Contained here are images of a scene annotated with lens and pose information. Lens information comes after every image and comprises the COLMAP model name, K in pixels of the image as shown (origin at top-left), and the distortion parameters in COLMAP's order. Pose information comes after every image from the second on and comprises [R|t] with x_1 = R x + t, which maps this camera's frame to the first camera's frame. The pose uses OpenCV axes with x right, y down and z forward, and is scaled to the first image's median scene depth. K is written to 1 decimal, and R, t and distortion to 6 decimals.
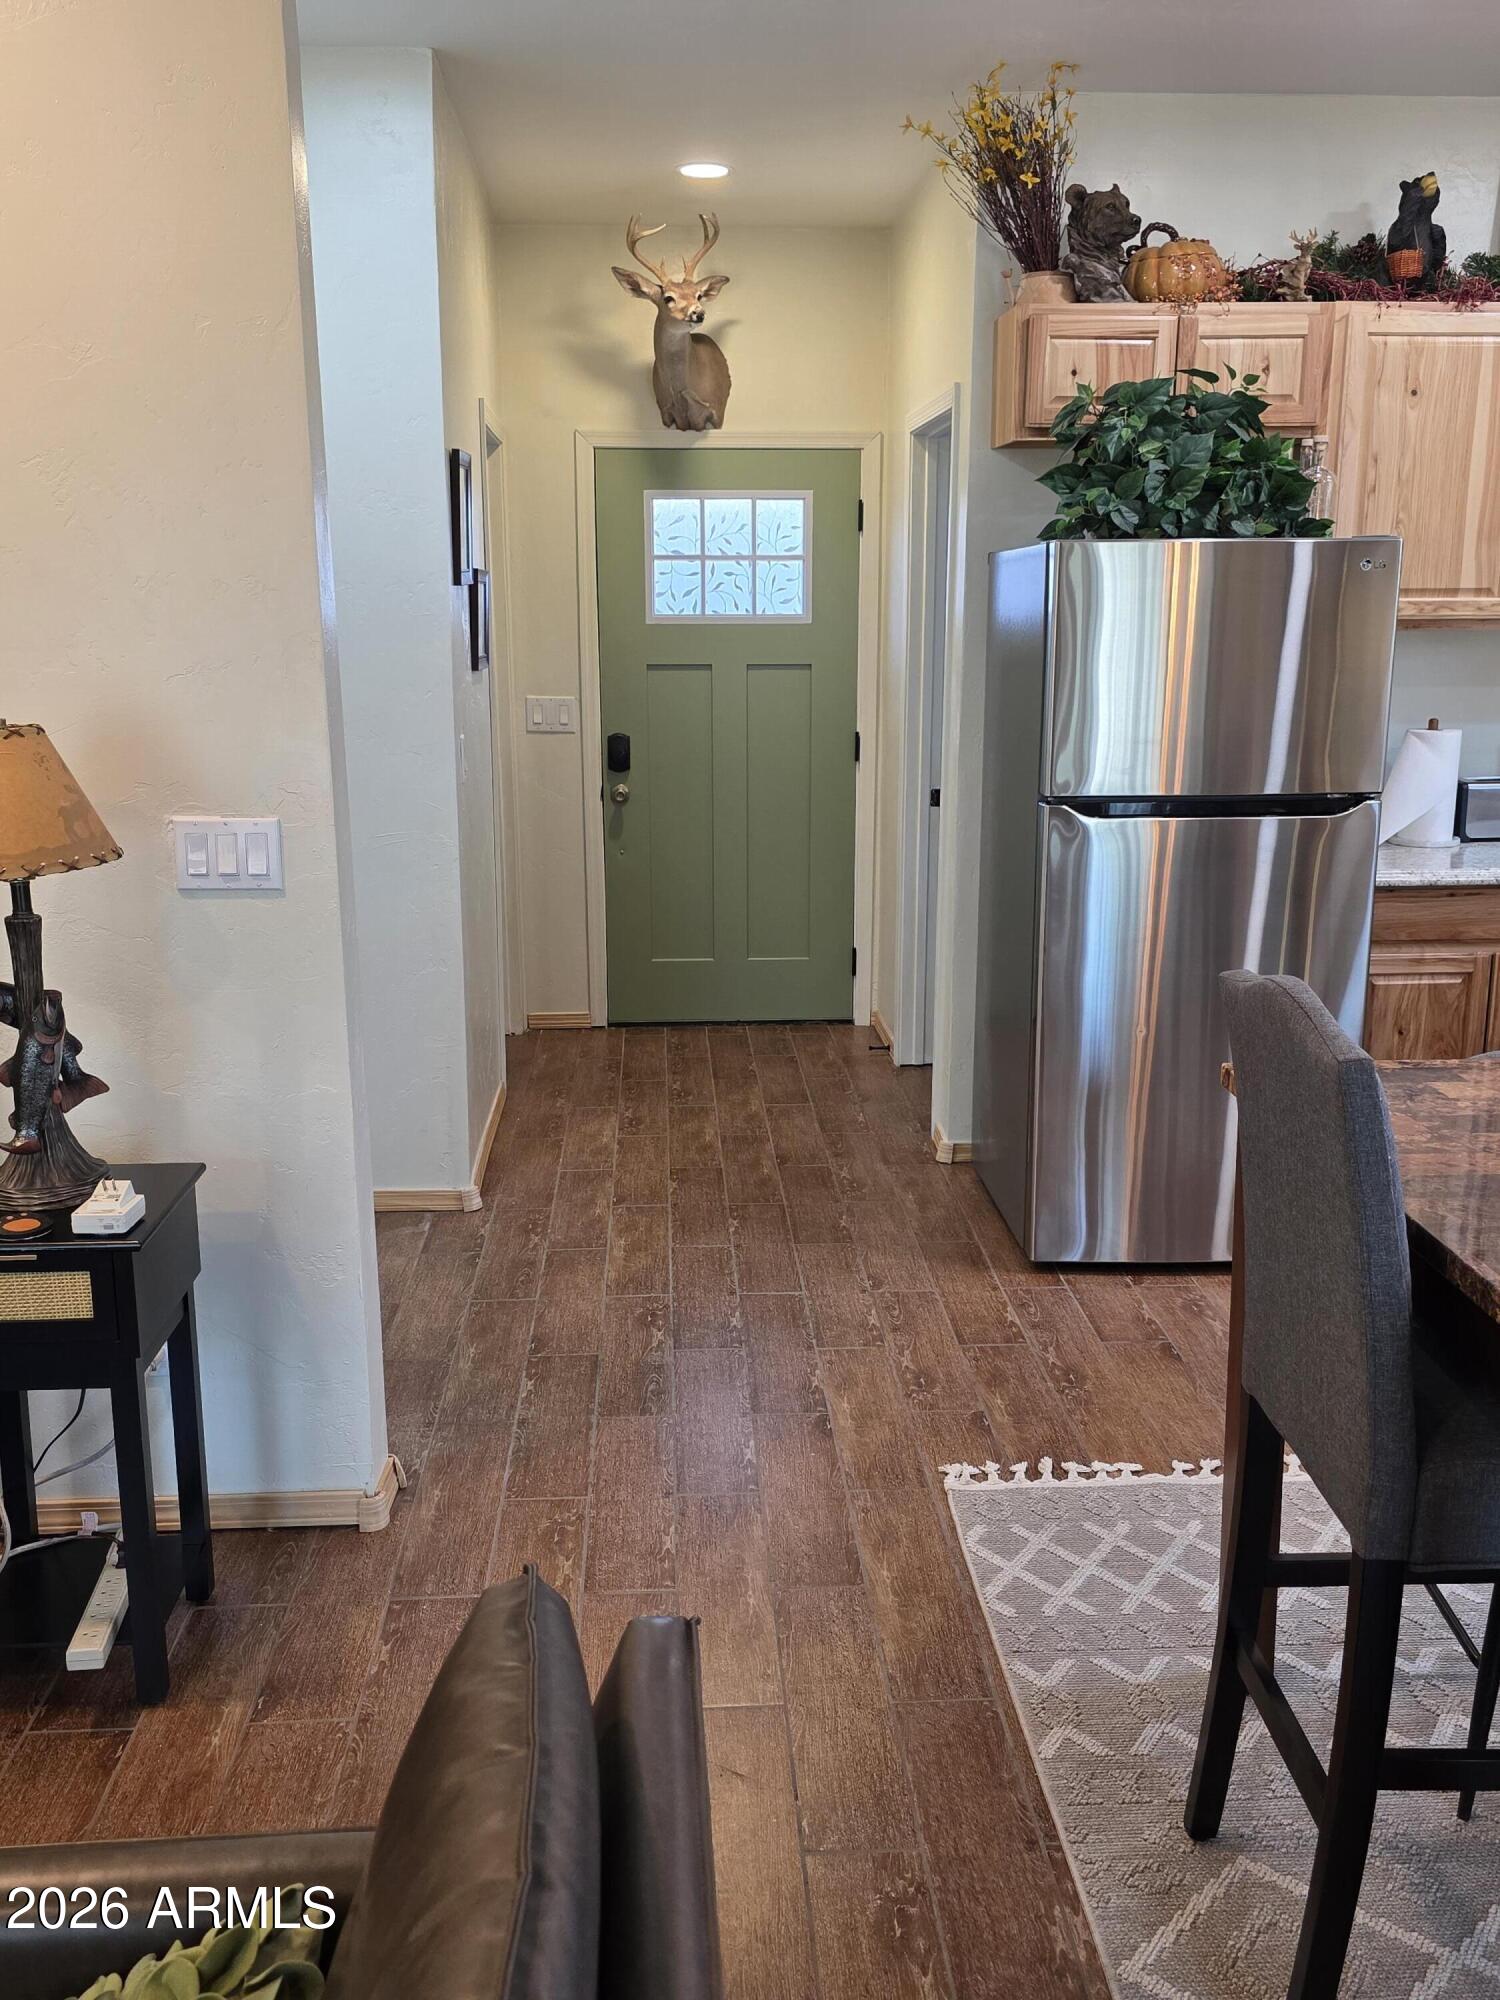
lens RADIAL K [[1756.1, 0, 719.4], [0, 1756.1, 1003.3], [0, 0, 1]] dist [0.007974, -0.001043]
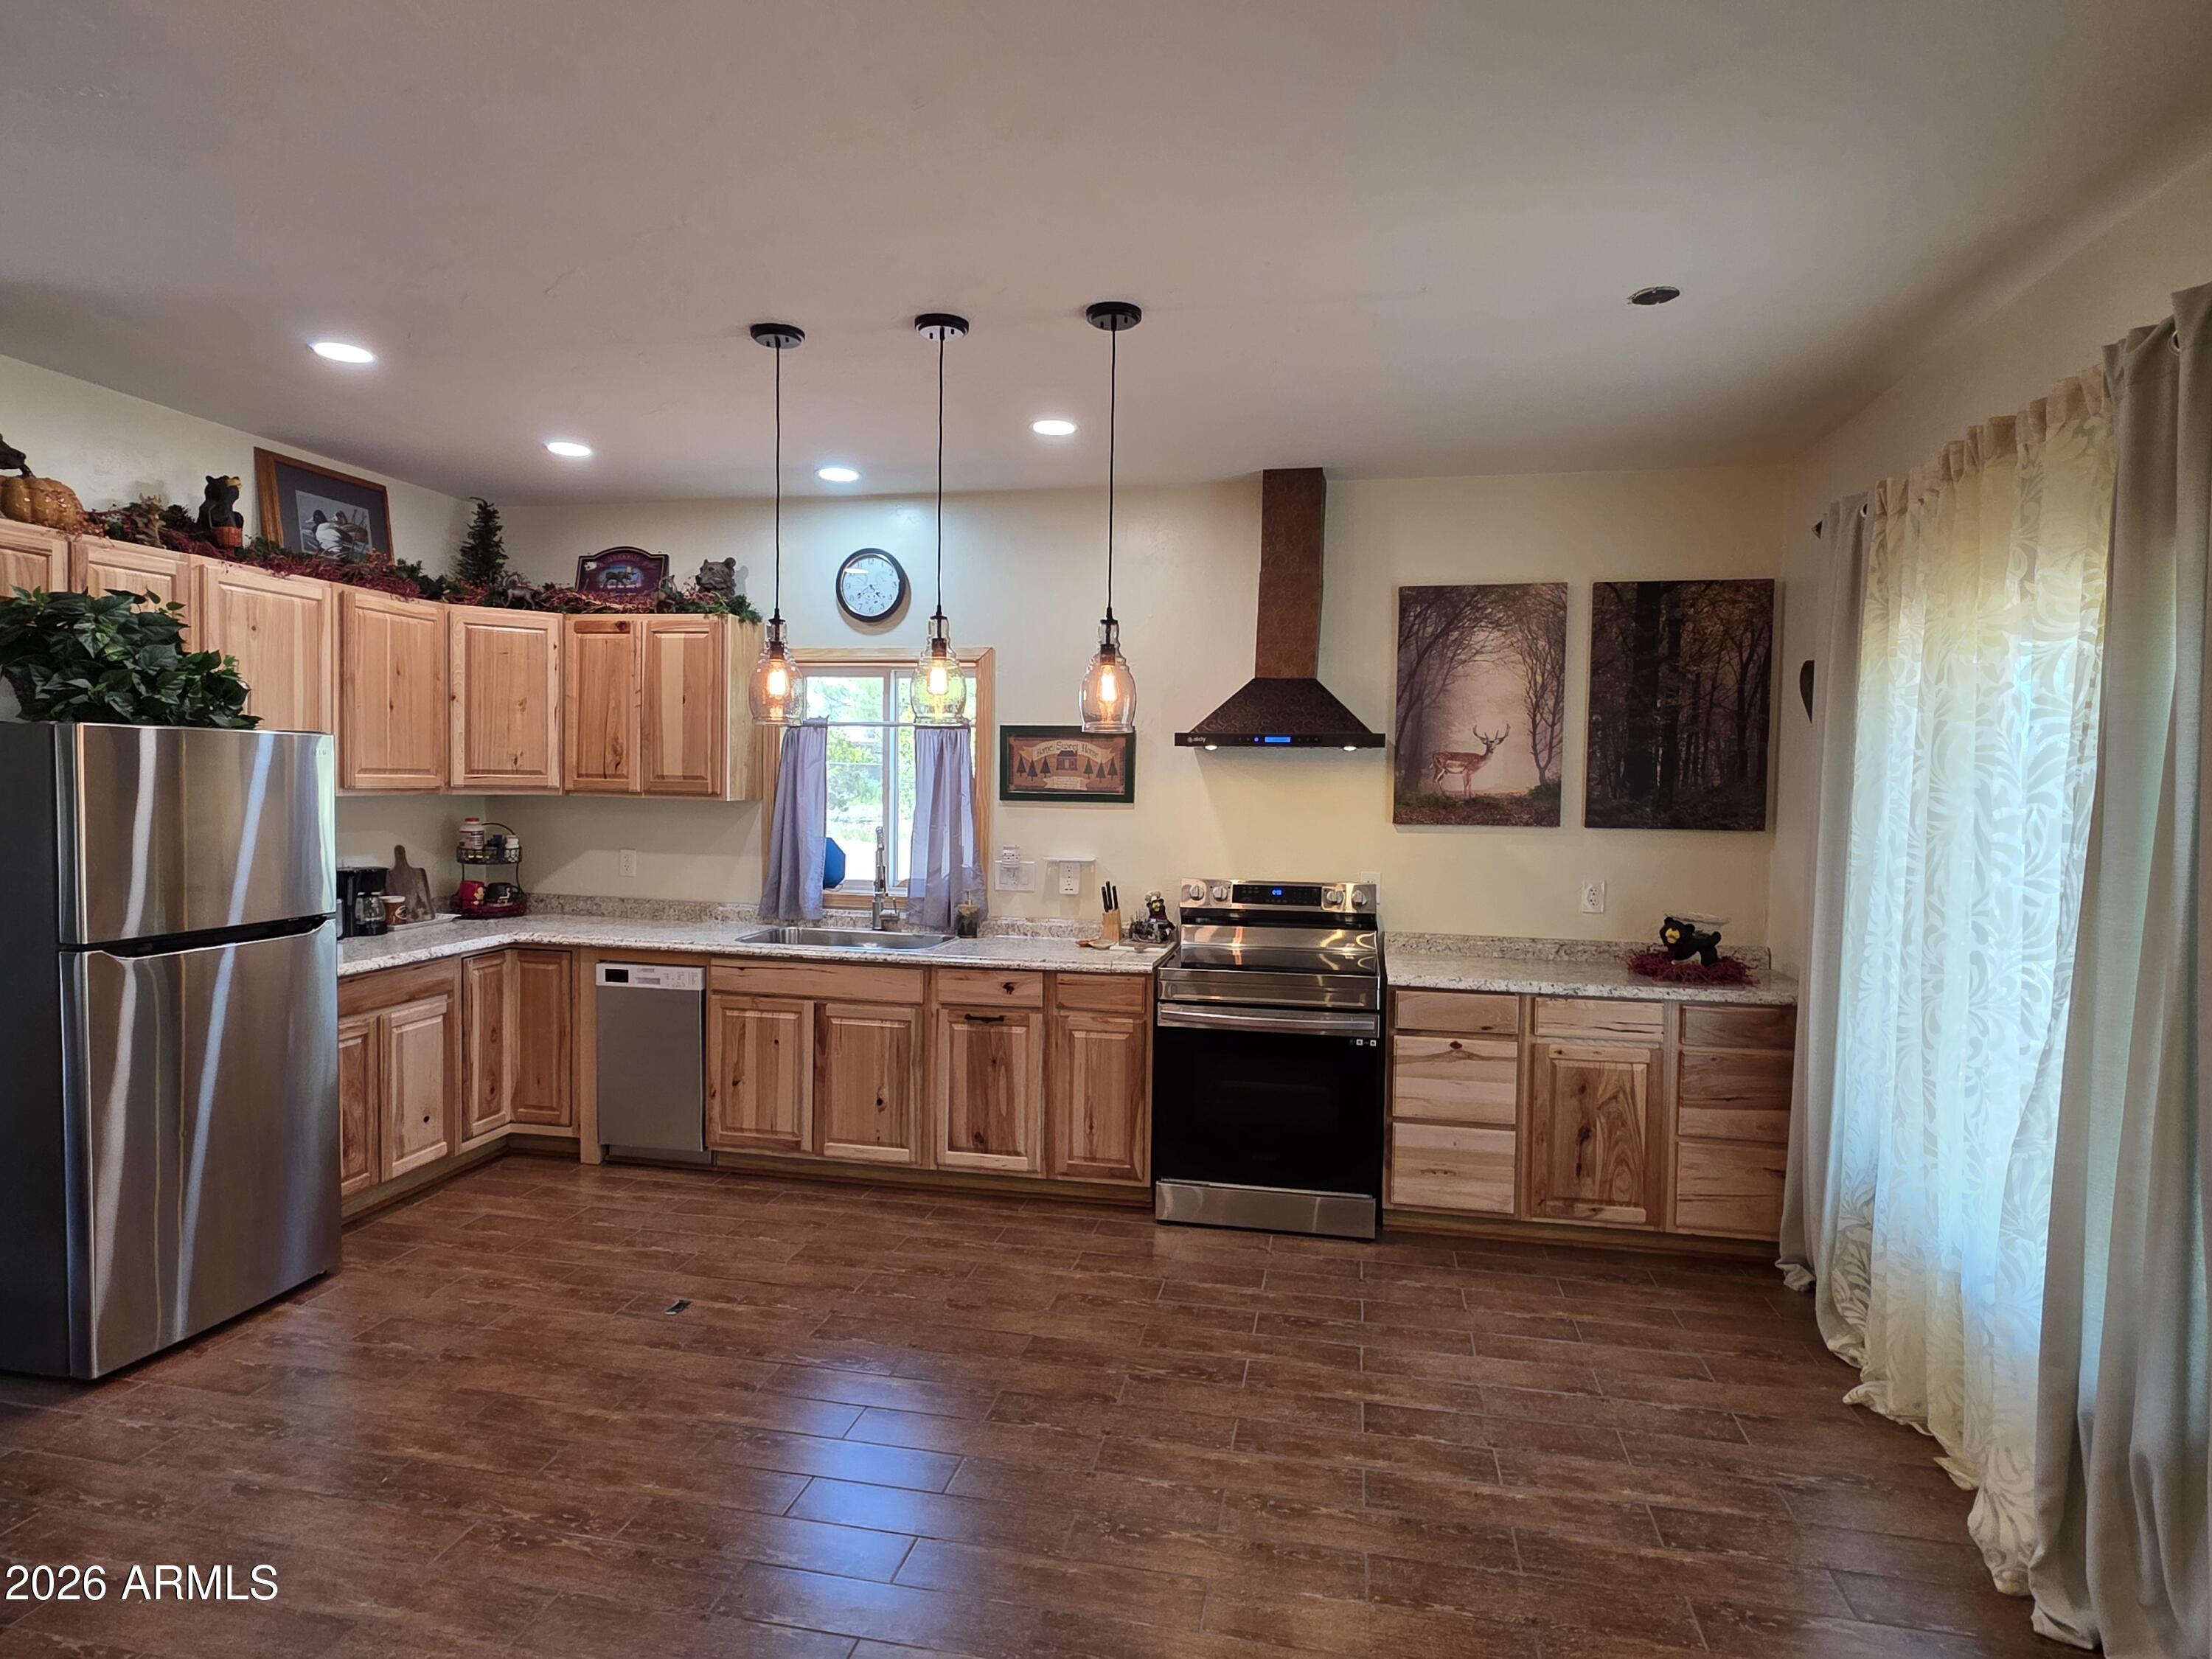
lens RADIAL K [[1210.6, 0, 1106.0], [0, 1210.6, 829.5], [0, 0, 1]] dist [0.005720, -0.000119]
pose [[0.241056, -0.034097, 0.969912, -0.375510], [0.204146, 0.978804, -0.016328, -0.041334], [-0.948797, 0.201939, 0.242908, 0.168901]]
